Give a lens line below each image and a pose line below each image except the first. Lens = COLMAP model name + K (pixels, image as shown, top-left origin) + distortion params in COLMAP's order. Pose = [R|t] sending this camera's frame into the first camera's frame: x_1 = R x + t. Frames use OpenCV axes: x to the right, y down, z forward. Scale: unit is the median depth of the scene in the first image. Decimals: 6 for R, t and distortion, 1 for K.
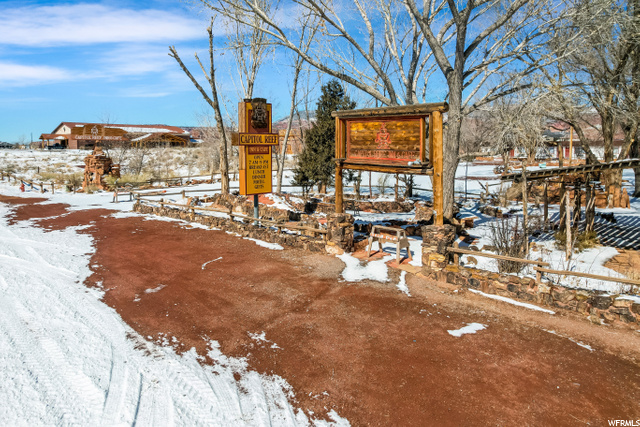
lens RADIAL K [[406.1, 0, 320.0], [0, 406.1, 213.5], [0, 0, 1]] dist [-0.006549, 0.000671]
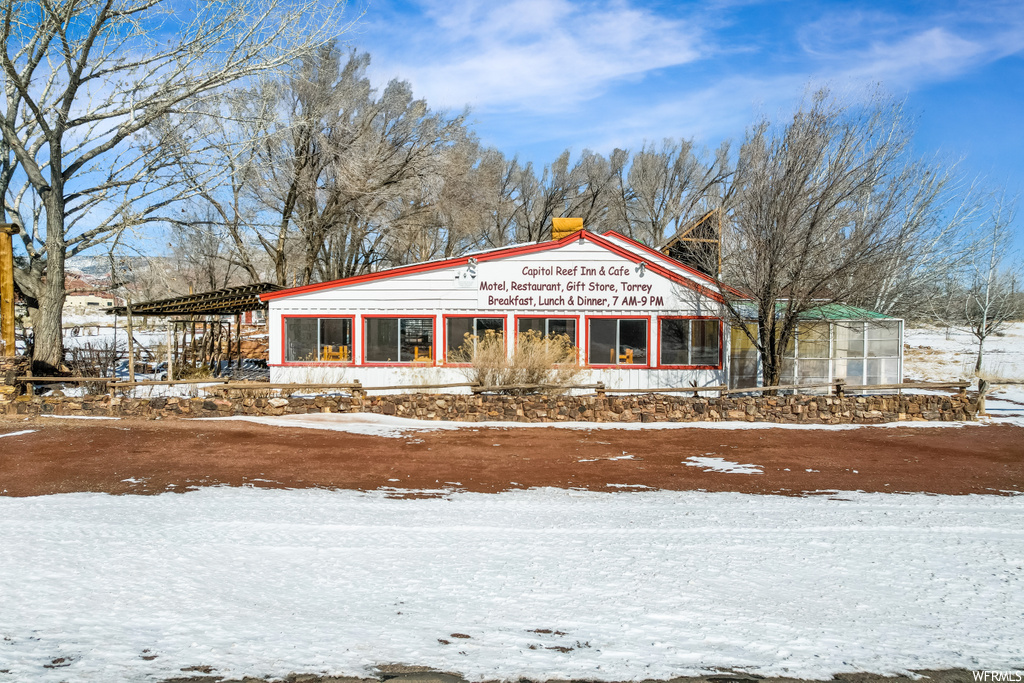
lens RADIAL K [[649.8, 0, 512.0], [0, 649.8, 341.5], [0, 0, 1]] dist [-0.006549, 0.000671]
pose [[0.711483, -0.008510, 0.702651, 0.077441], [0.093783, 0.992131, -0.082946, 0.228980], [-0.696417, 0.124912, 0.706683, -0.832342]]
